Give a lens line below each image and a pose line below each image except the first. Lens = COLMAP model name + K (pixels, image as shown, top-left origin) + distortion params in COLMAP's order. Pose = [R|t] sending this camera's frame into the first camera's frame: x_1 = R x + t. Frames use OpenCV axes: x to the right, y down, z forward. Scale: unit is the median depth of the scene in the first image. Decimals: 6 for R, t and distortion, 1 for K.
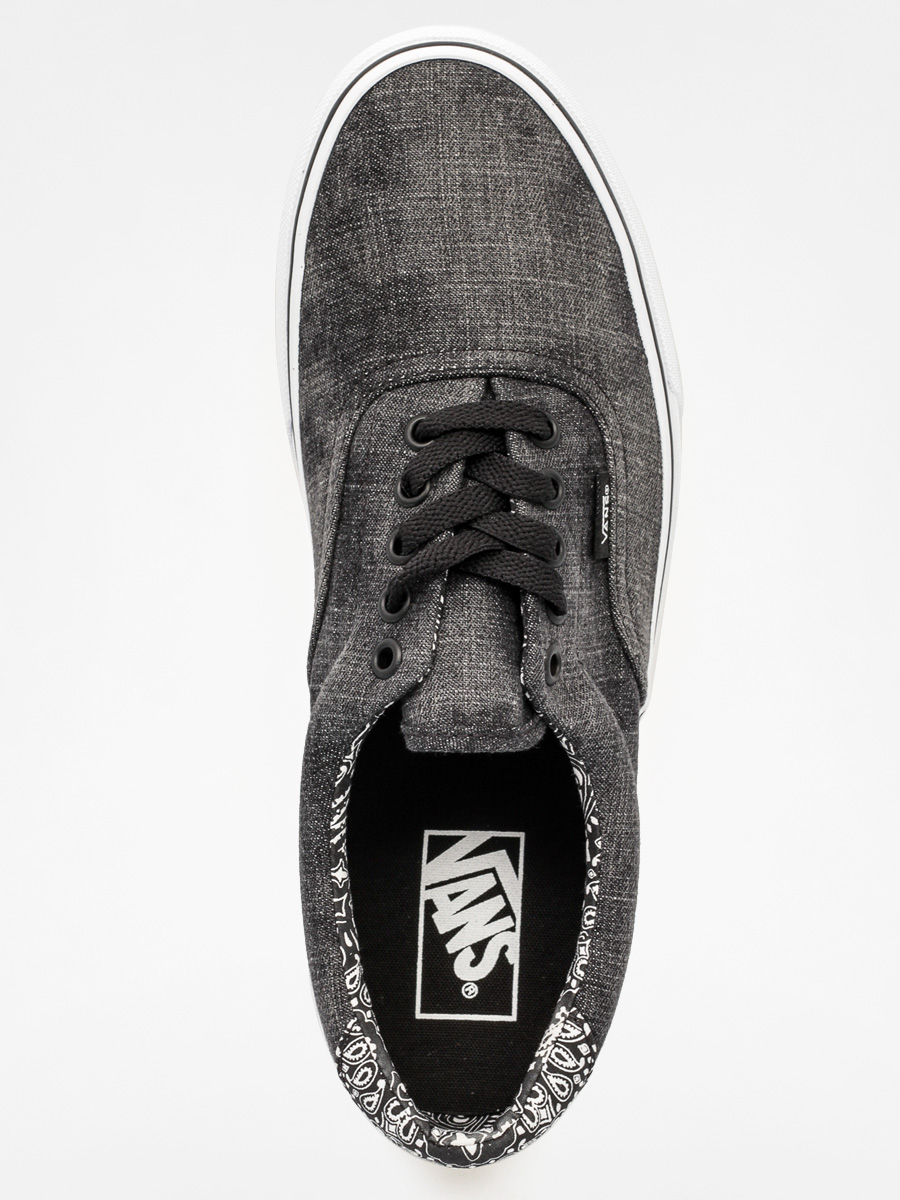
lens RADIAL K [[2931.9, 0, 450.0], [0, 2931.9, 600.0], [0, 0, 1]] dist [-0.101901, -0.911185]
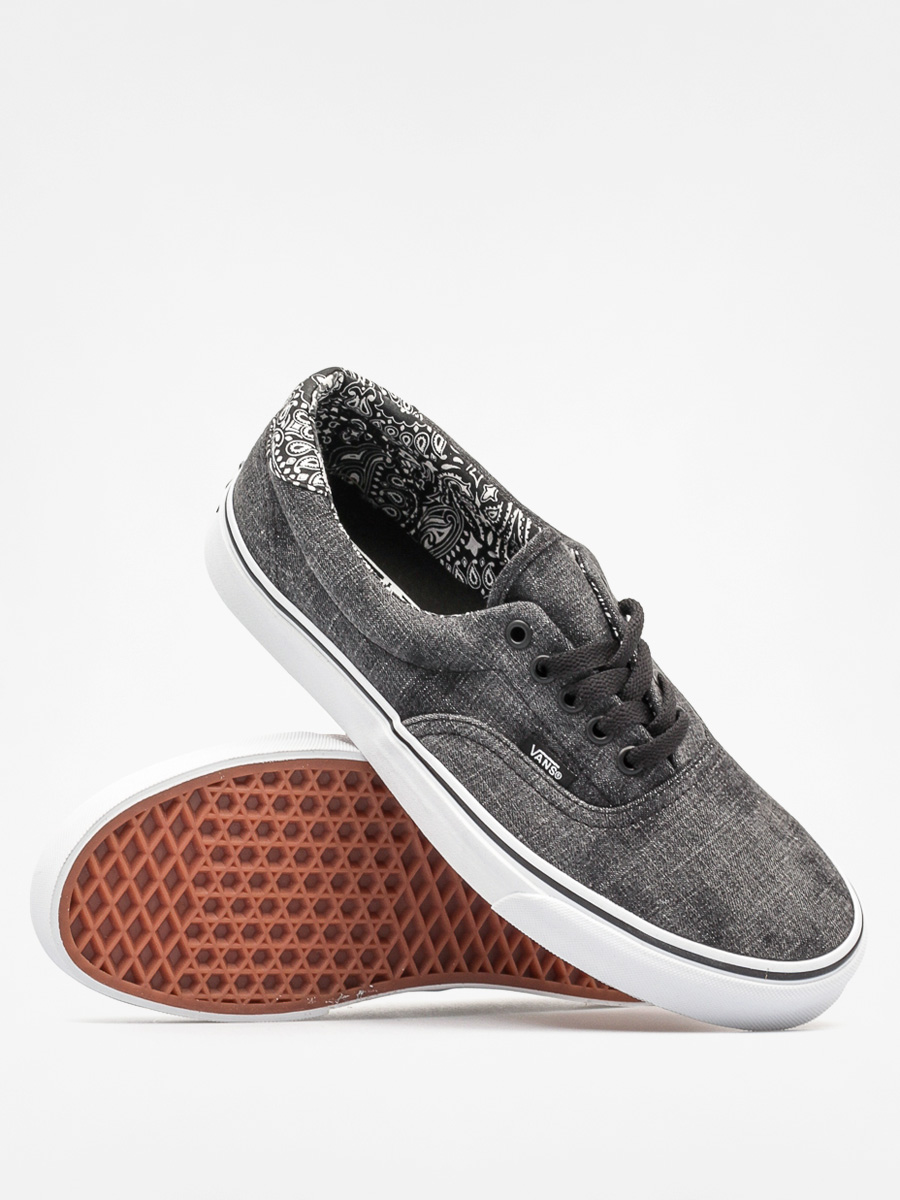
lens RADIAL K [[2931.9, 0, 450.0], [0, 2931.9, 600.0], [0, 0, 1]] dist [-0.101901, -0.911185]
pose [[-0.674488, 0.513727, -0.530236, 0.785058], [-0.679160, -0.713367, 0.172771, -0.184531], [-0.289496, 0.476647, 0.830060, -0.177997]]
